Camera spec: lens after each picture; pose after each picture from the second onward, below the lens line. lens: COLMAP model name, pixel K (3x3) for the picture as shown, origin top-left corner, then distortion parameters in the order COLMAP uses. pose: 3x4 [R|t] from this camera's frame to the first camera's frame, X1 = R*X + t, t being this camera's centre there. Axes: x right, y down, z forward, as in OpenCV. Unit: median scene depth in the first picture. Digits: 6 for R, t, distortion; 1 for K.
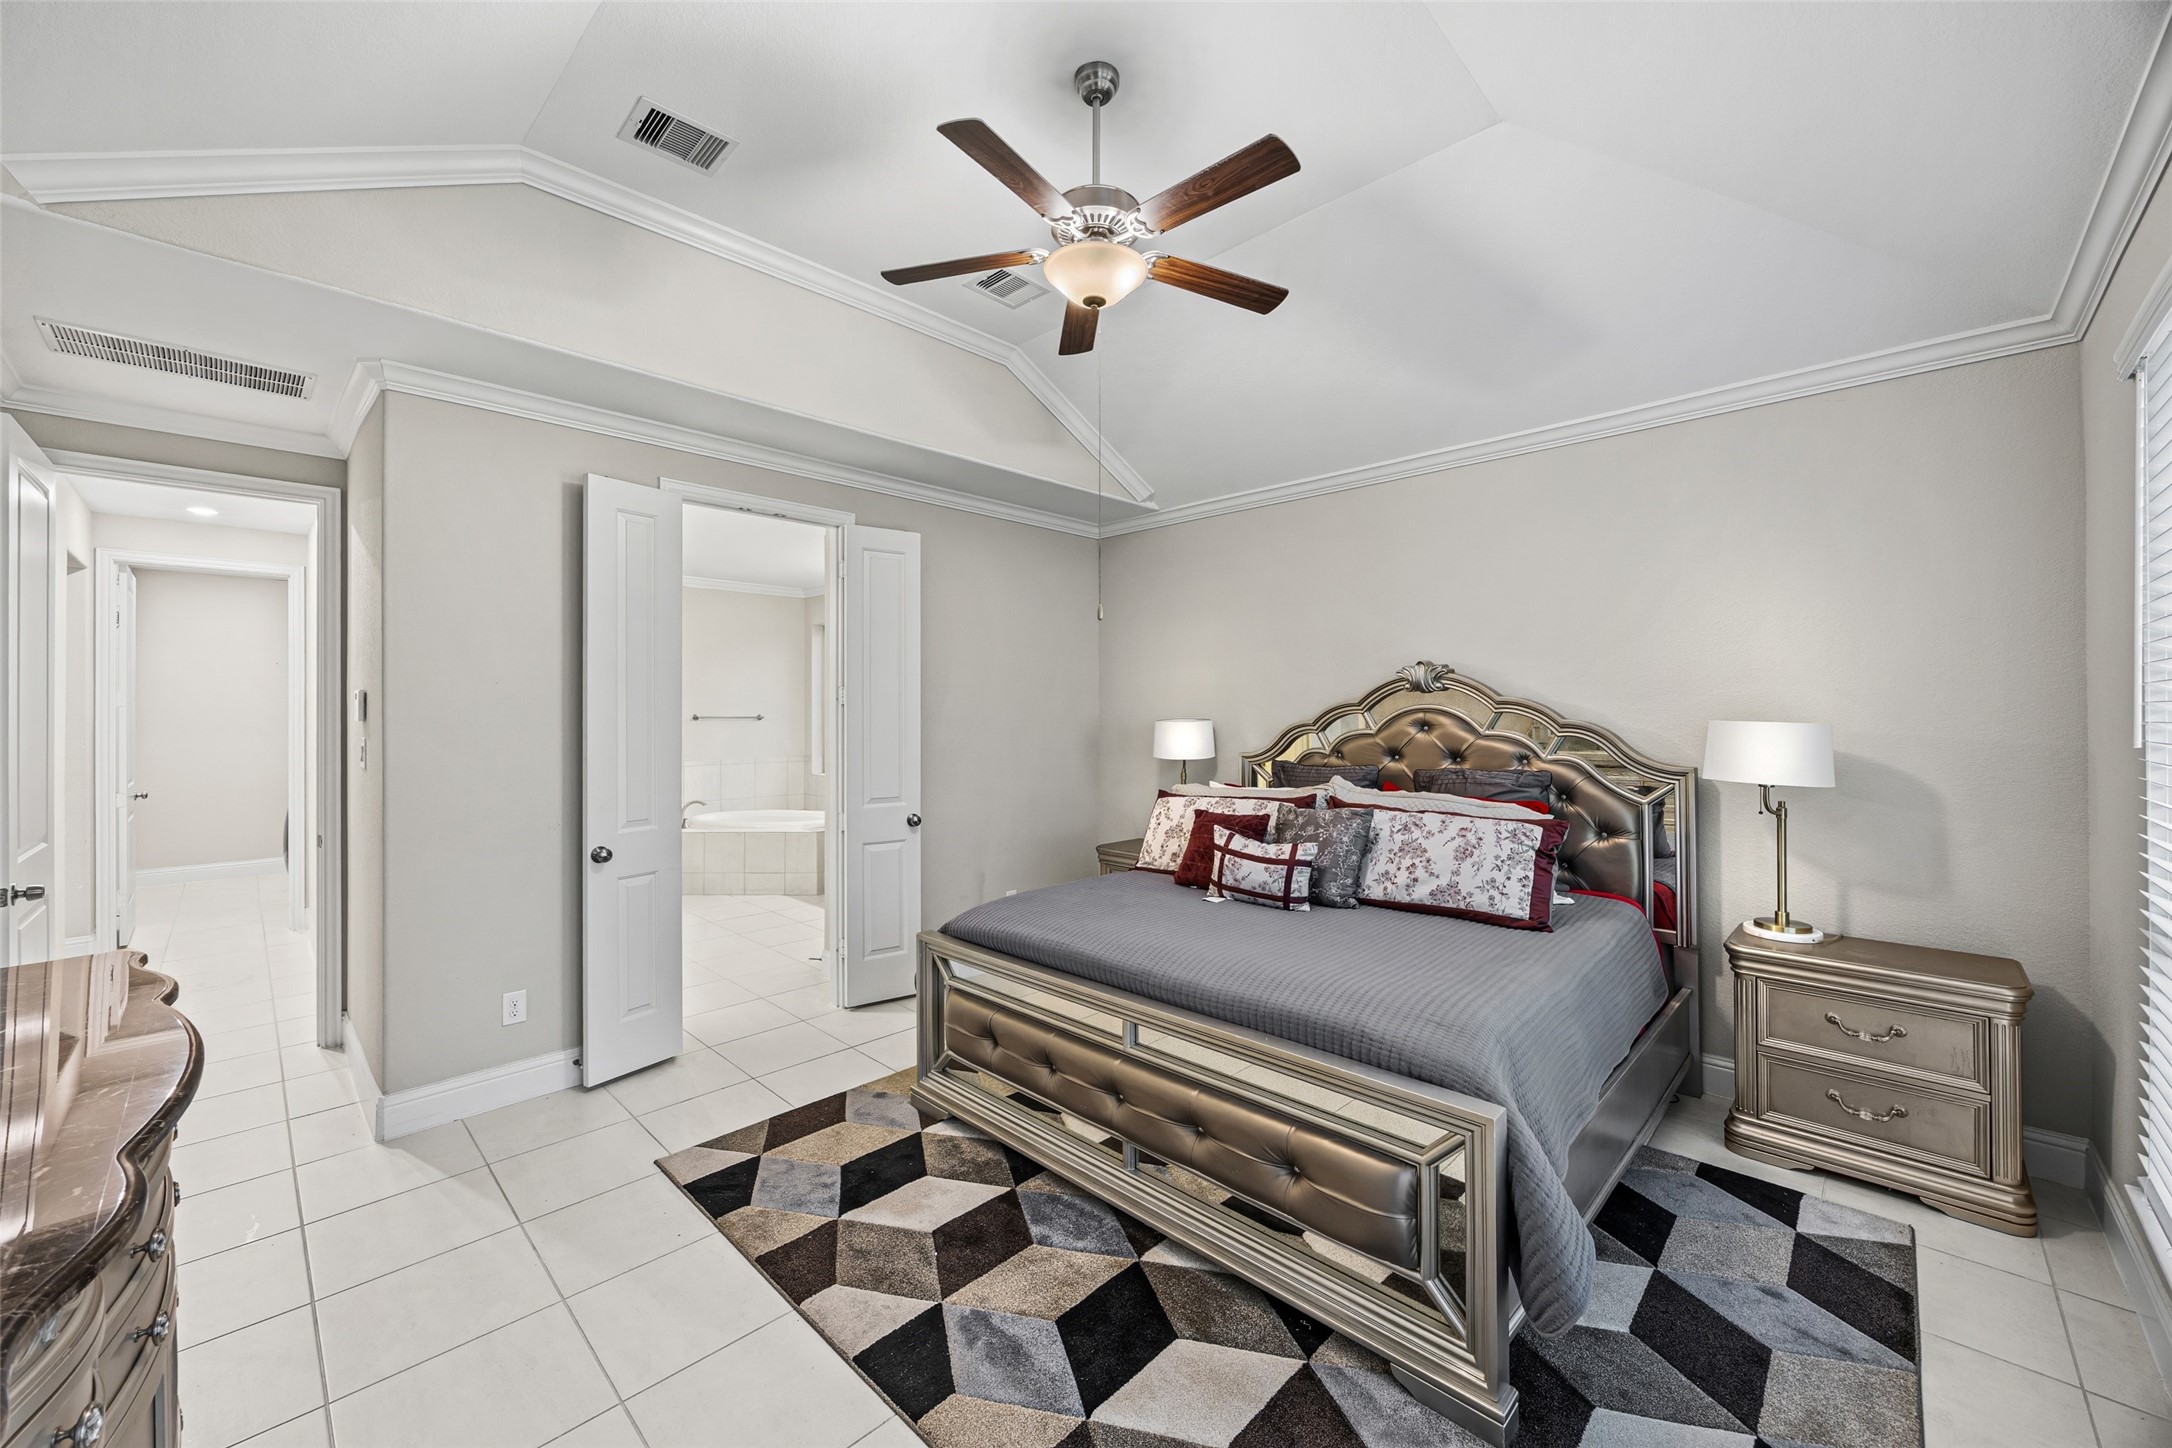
lens RADIAL K [[875.8, 0, 1081.7], [0, 875.8, 707.5], [0, 0, 1]] dist [0.040851, 0.000011]
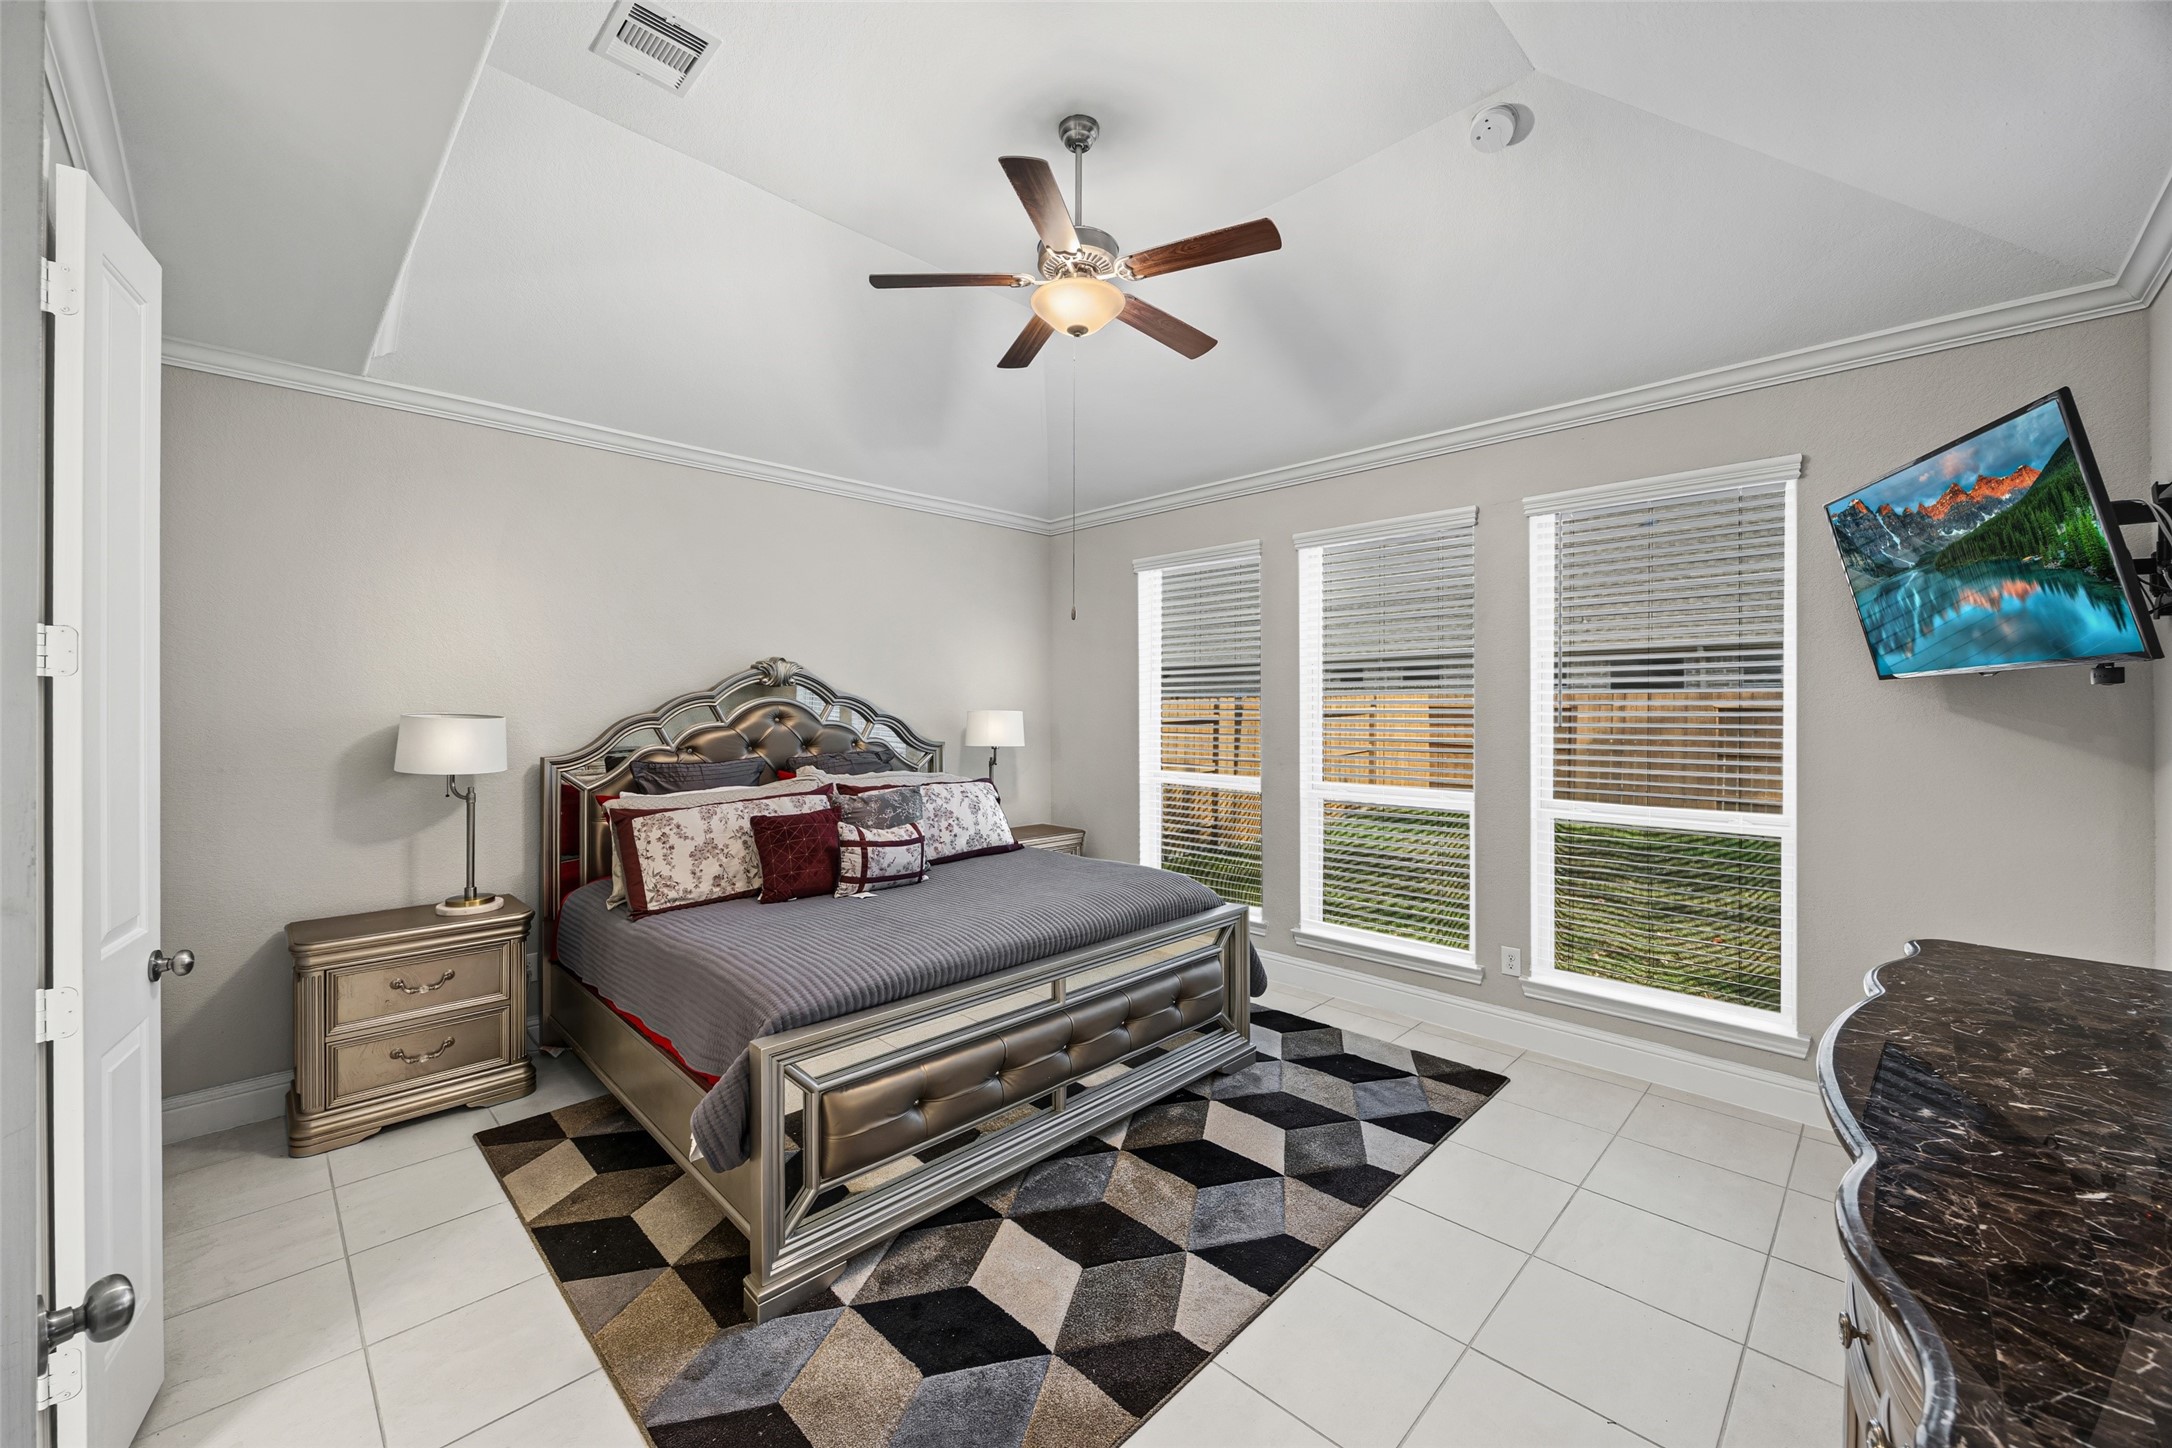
lens RADIAL K [[837.6, 0, 1077.2], [0, 837.6, 710.7], [0, 0, 1]] dist [-0.008537, -0.000085]
pose [[-0.009224, 0.000728, 0.999957, -0.811565], [-0.008563, 0.999963, -0.000807, 0.012498], [-0.999921, -0.008570, -0.009218, 0.802919]]
